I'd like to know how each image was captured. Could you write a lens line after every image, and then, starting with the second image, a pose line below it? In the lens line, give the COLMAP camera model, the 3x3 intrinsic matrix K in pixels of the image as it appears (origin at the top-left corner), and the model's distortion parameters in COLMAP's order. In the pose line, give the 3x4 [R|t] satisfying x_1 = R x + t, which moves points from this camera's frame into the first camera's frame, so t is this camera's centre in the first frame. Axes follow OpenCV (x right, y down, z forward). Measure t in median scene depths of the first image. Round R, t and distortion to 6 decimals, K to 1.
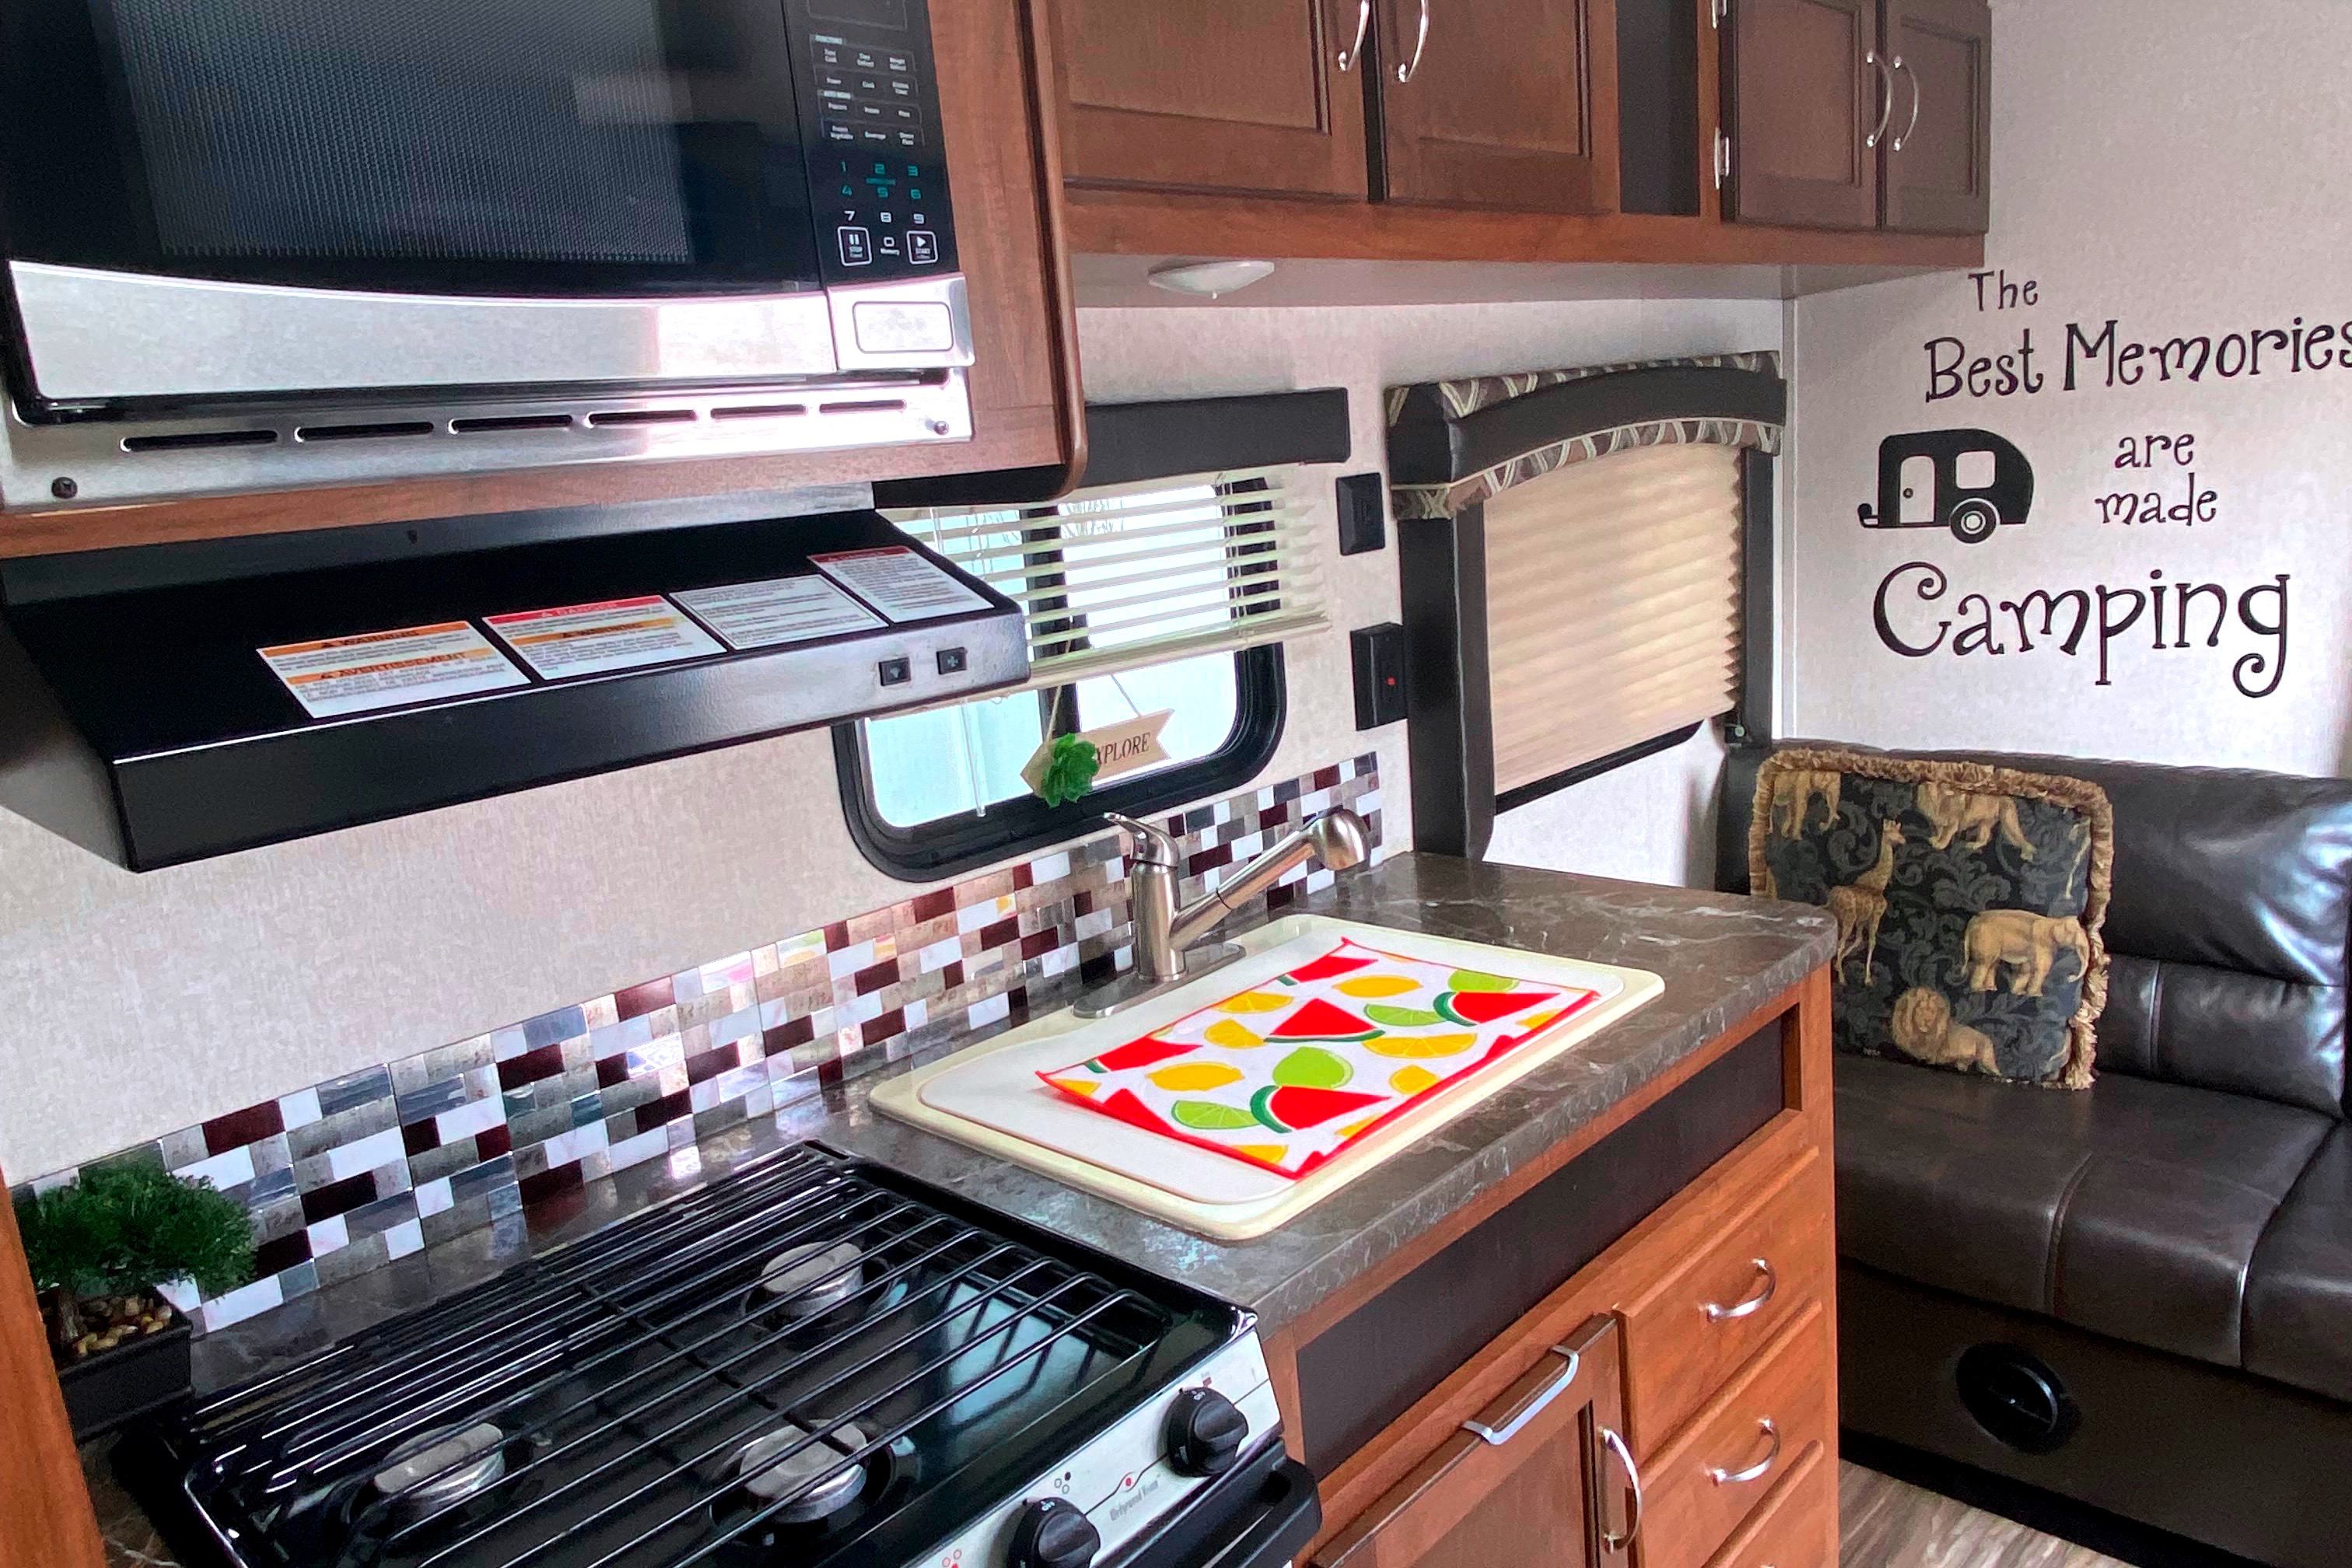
lens RADIAL K [[1692.8, 0, 1056.0], [0, 1692.8, 798.8], [0, 0, 1]] dist [0.057883, -0.065409]
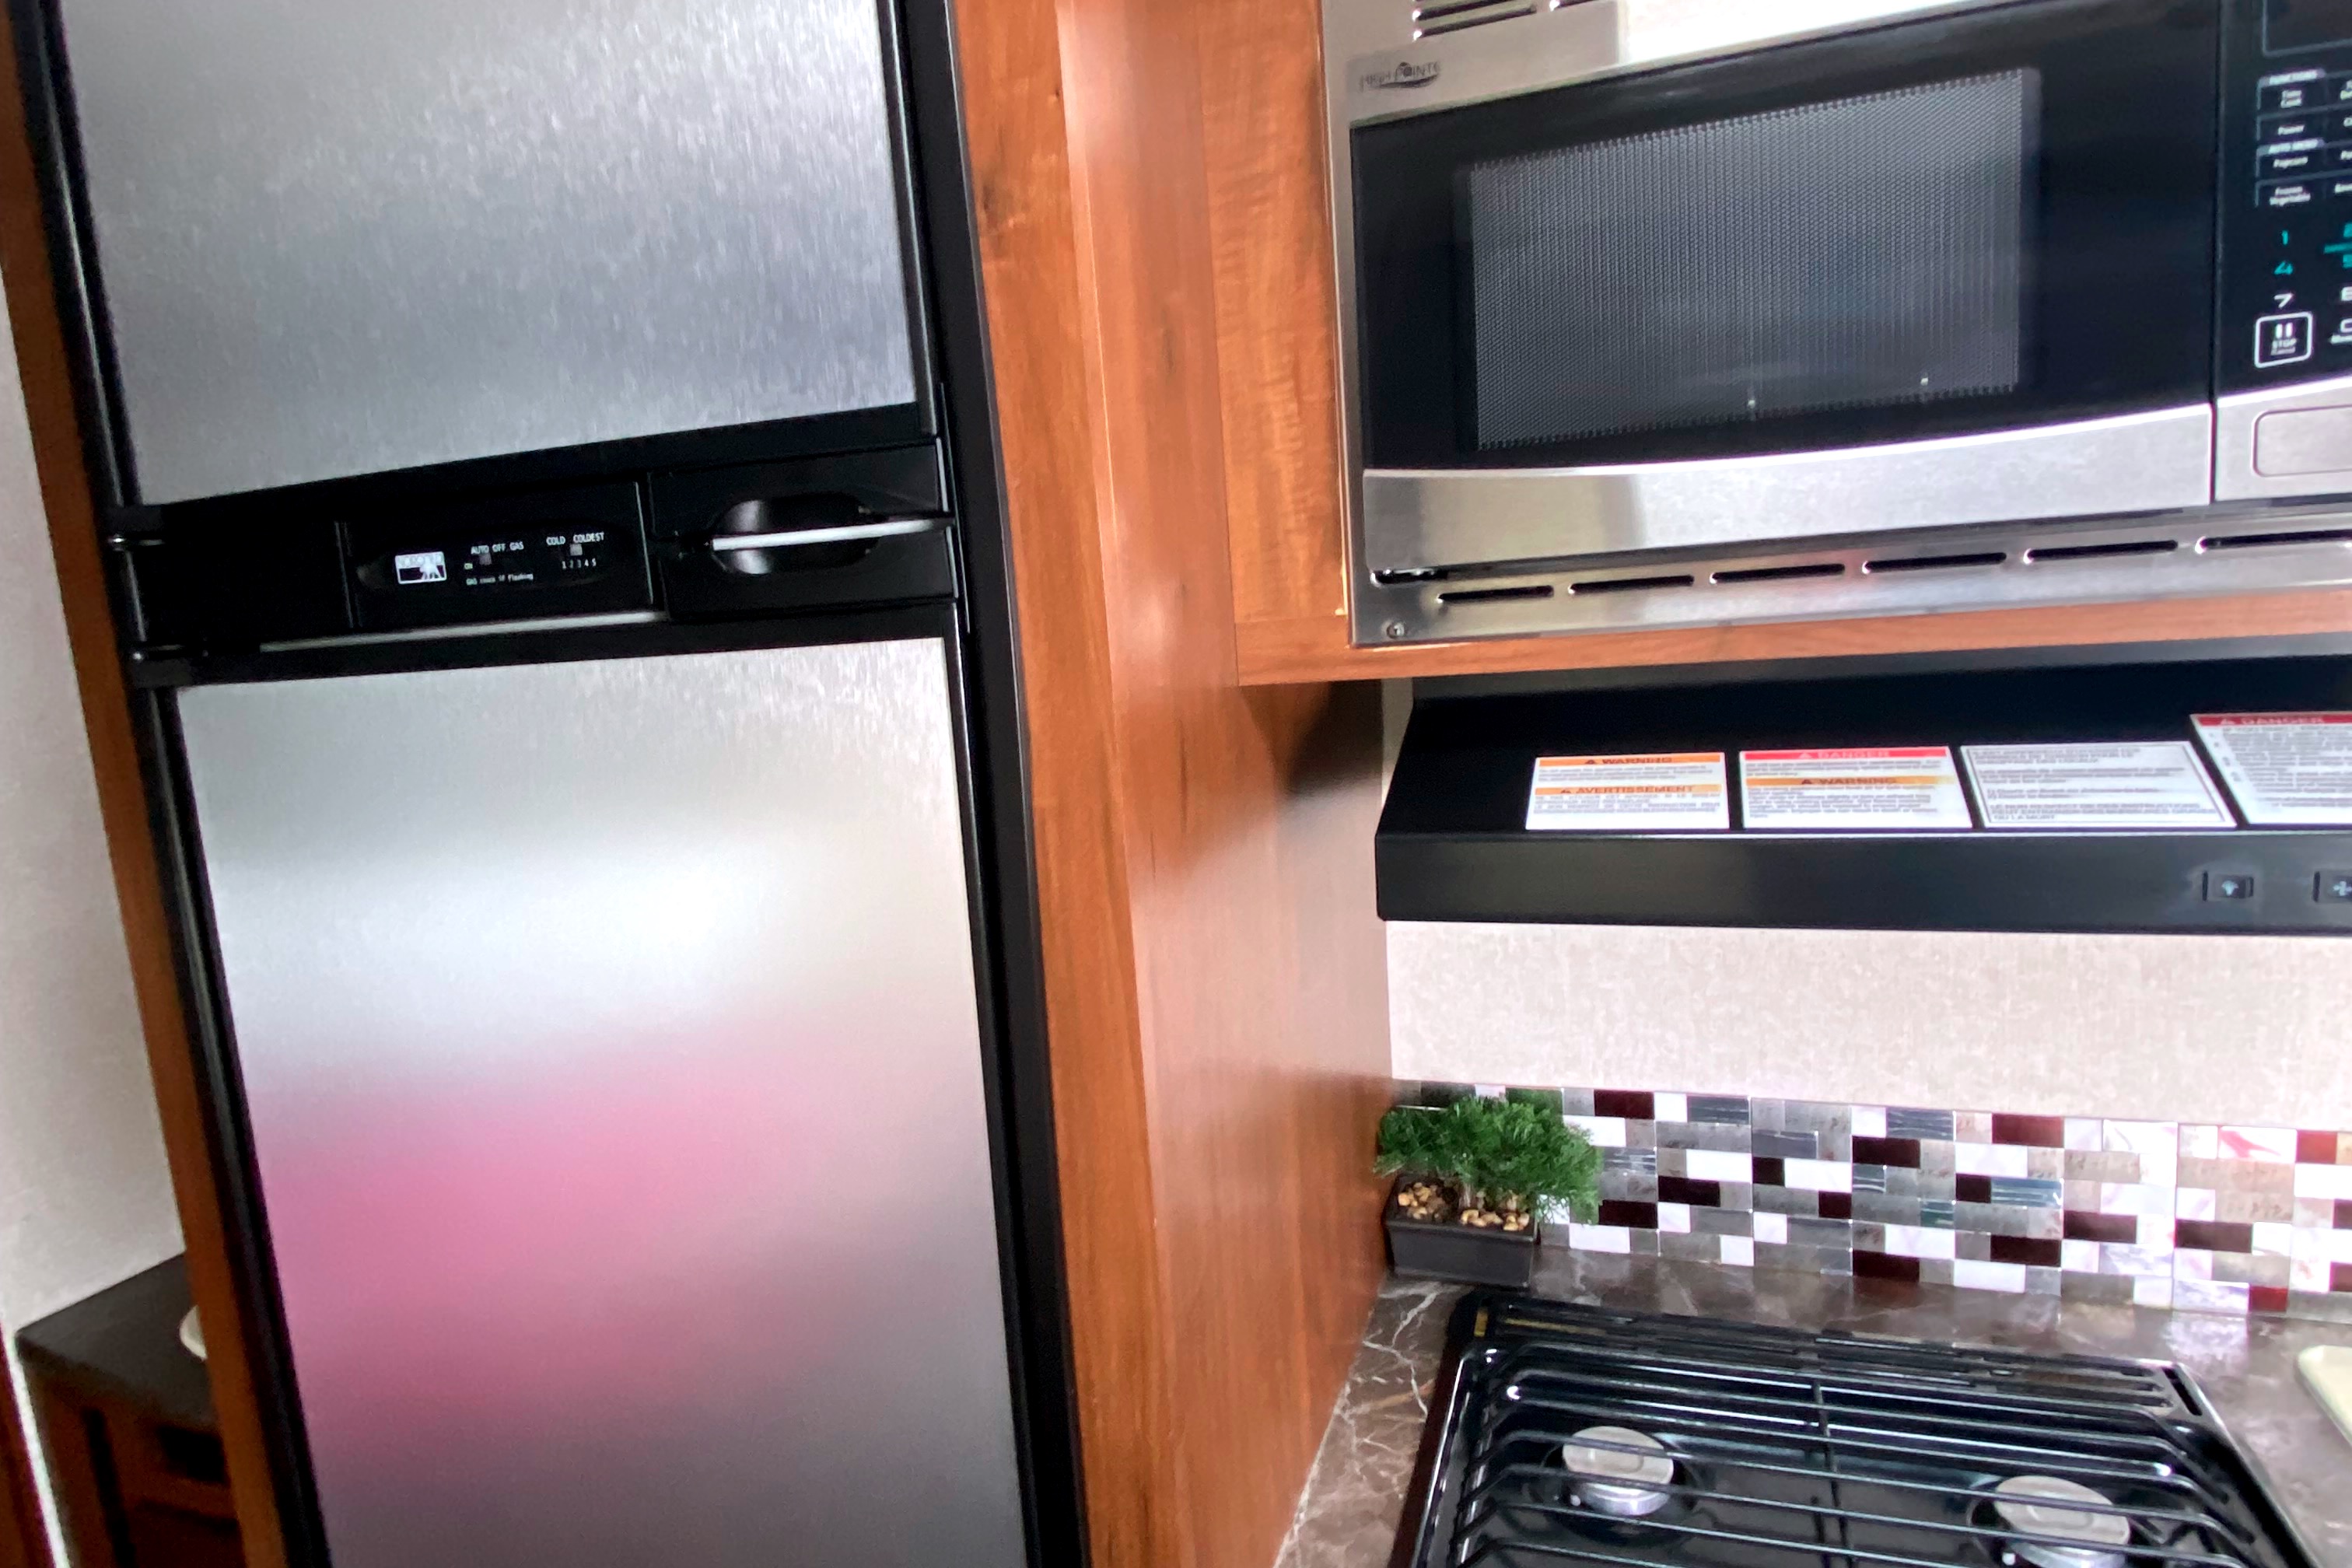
lens RADIAL K [[1286.8, 0, 1162.6], [0, 1286.8, 761.7], [0, 0, 1]] dist [0.031024, -0.028156]
pose [[0.458391, 0.157494, -0.874685, 0.149547], [-0.141630, 0.984541, 0.103051, -0.099223], [0.877393, 0.076644, 0.473611, 0.232818]]
